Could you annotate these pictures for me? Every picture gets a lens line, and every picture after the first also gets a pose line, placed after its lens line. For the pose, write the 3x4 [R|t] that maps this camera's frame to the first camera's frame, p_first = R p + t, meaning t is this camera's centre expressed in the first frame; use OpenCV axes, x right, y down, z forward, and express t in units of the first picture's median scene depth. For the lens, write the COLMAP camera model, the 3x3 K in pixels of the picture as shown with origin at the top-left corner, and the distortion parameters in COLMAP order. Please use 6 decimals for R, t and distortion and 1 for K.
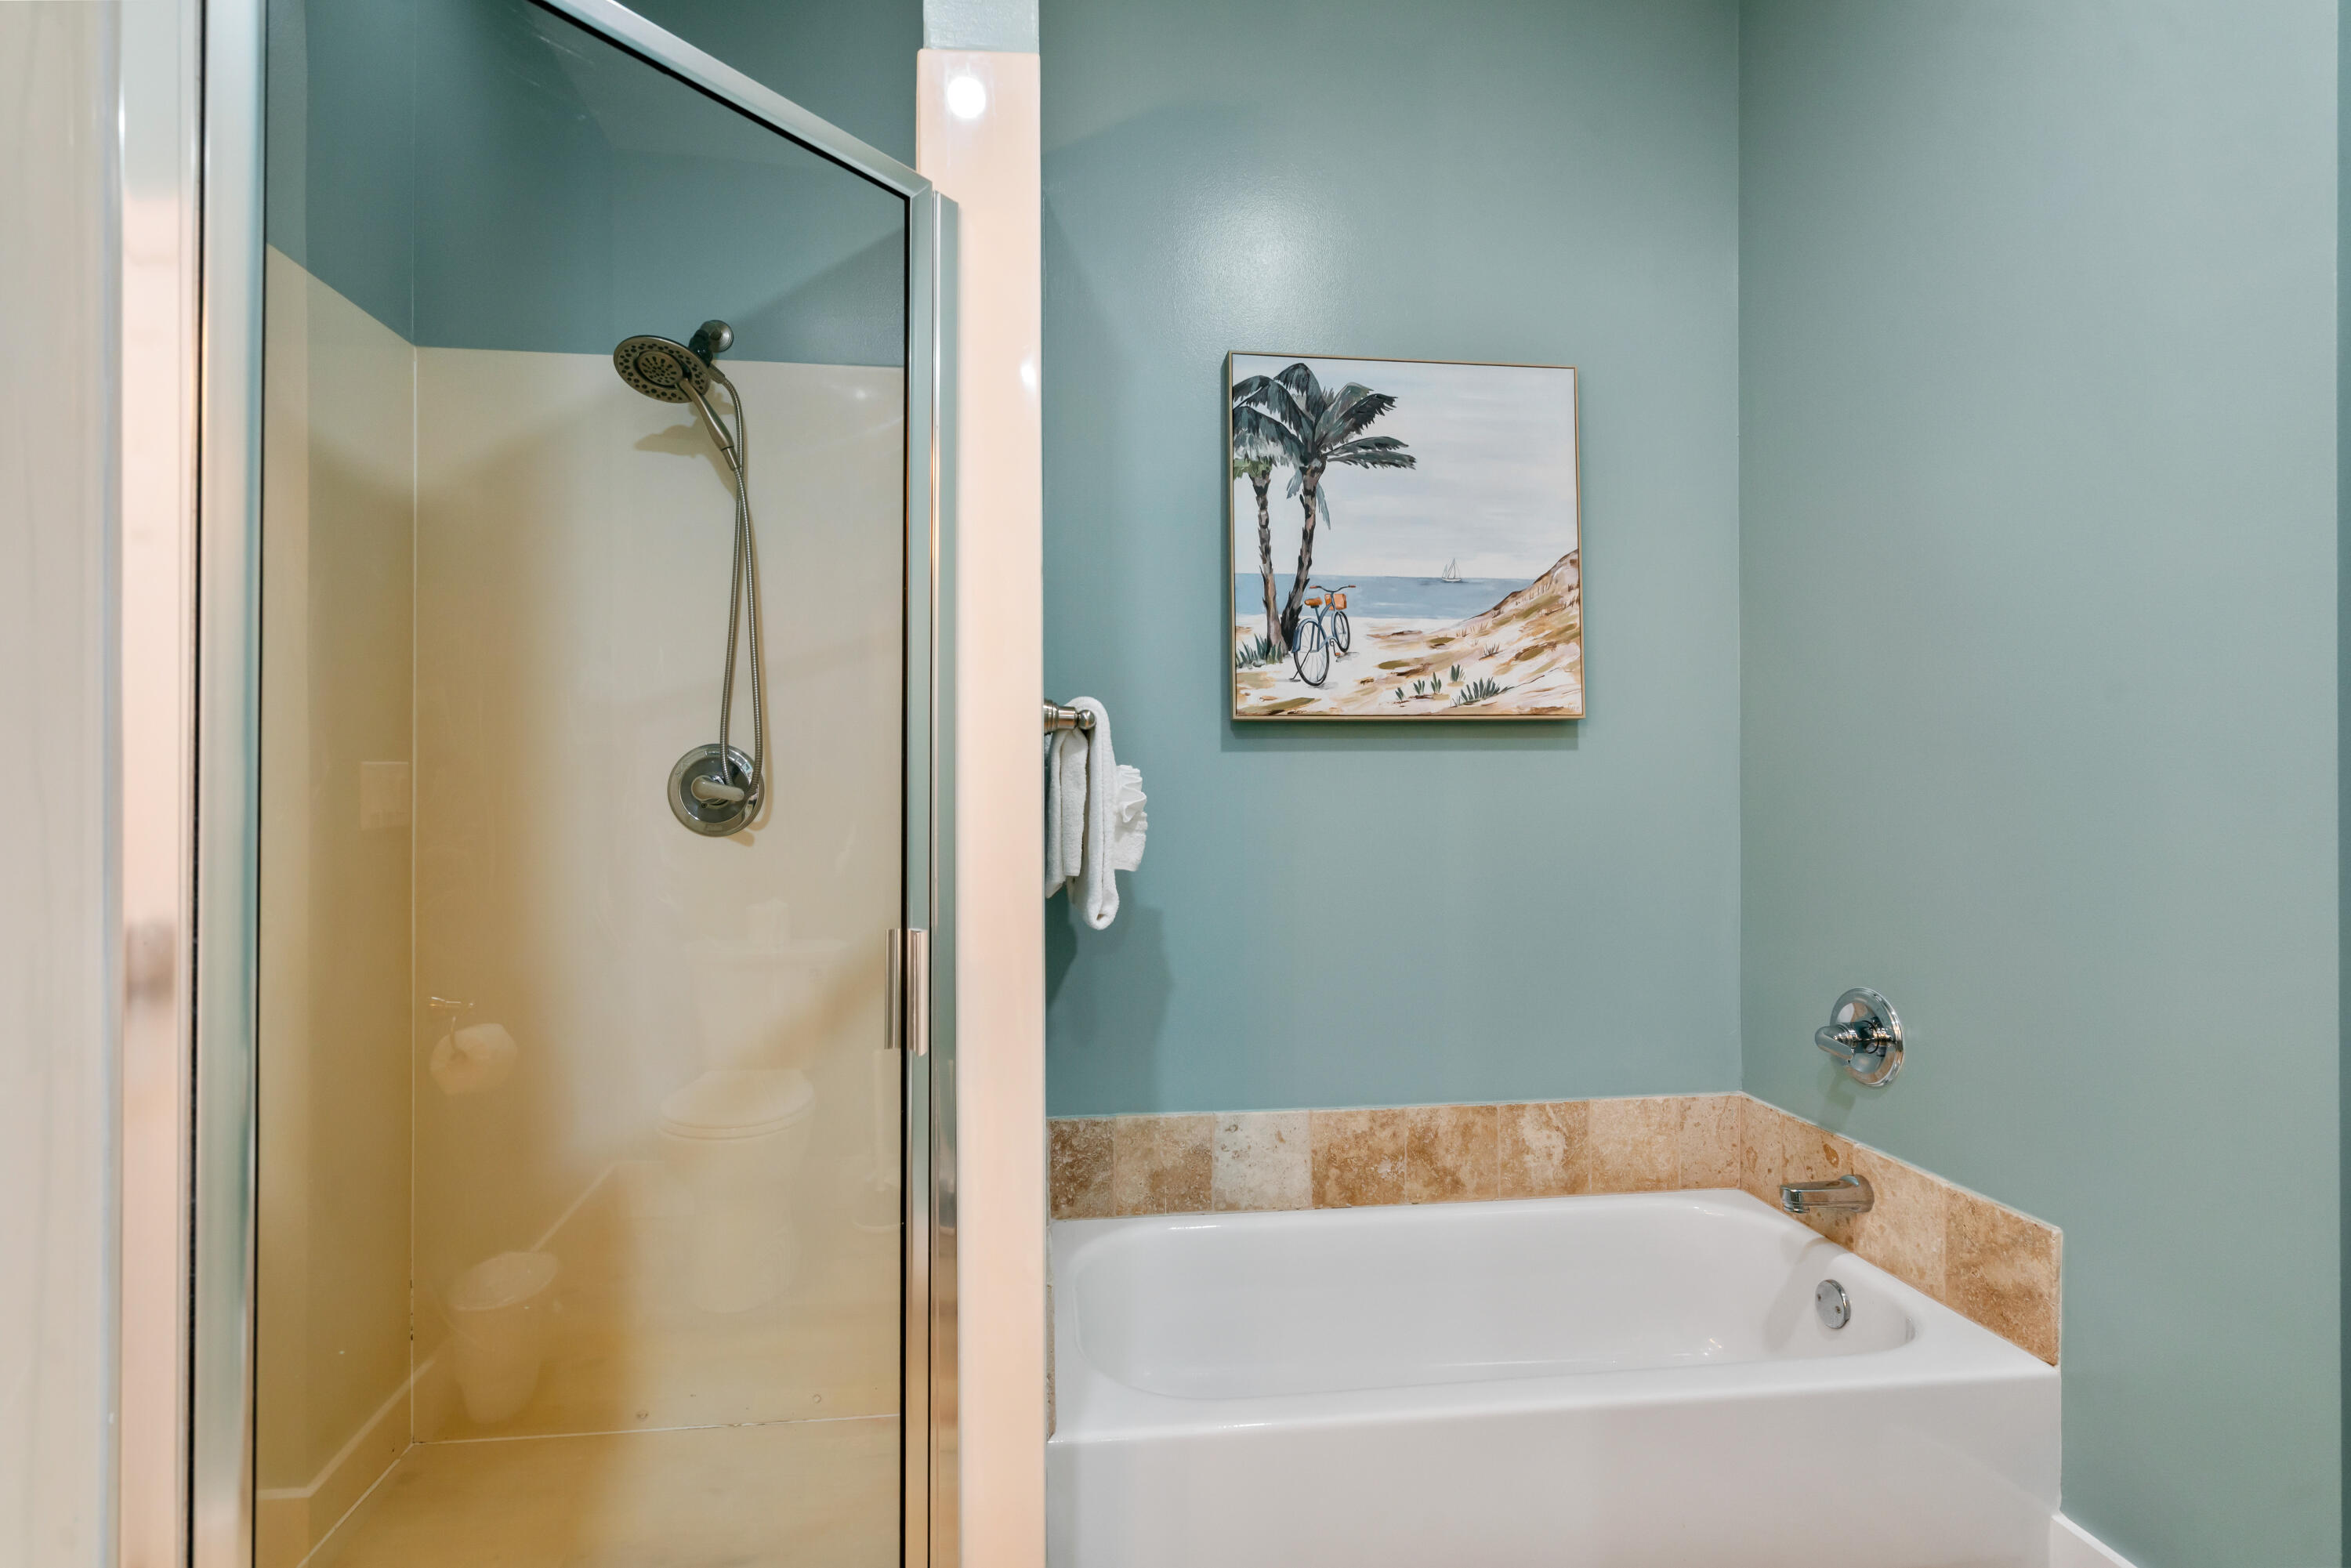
lens RADIAL K [[1129.3, 0, 1181.8], [0, 1129.3, 778.2], [0, 0, 1]] dist [-0.000880, 0.001847]
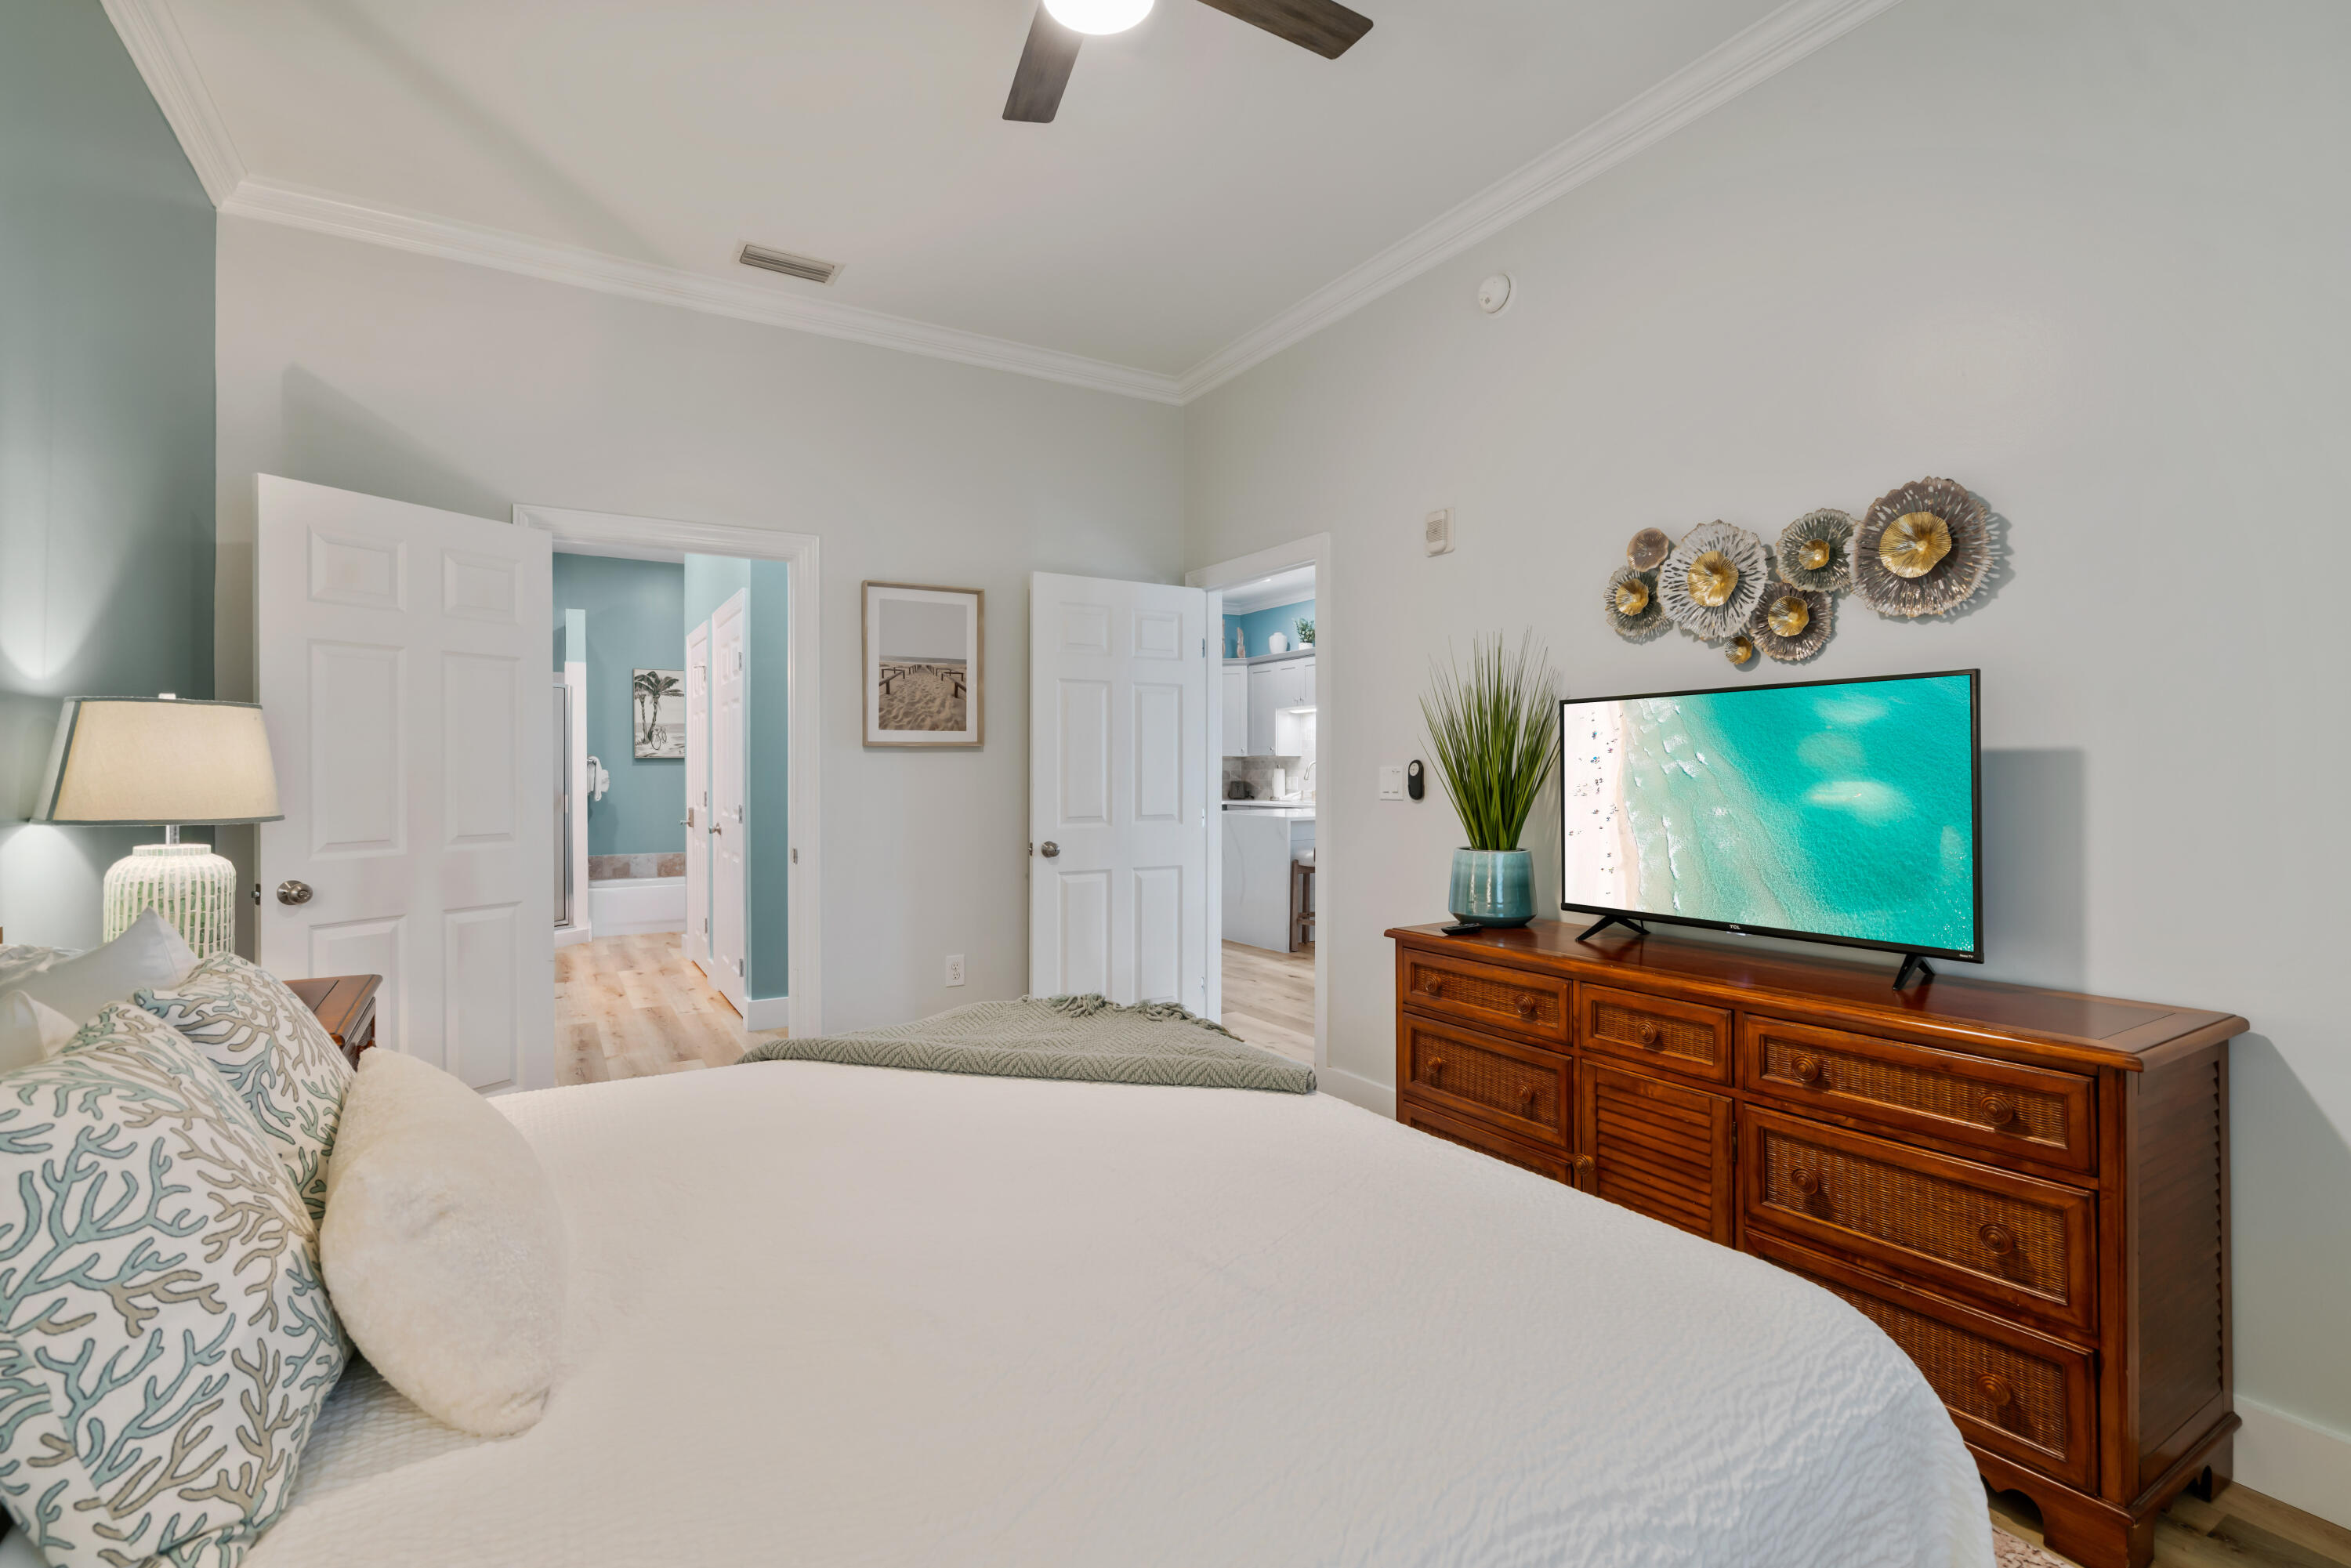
lens RADIAL K [[1078.2, 0, 1124.3], [0, 1078.2, 774.0], [0, 0, 1]] dist [-0.005835, 0.003434]
pose [[0.933470, -0.003319, 0.358640, 0.301741], [0.001899, 0.999989, 0.004312, -0.007479], [-0.358651, -0.003344, 0.933466, -3.296842]]
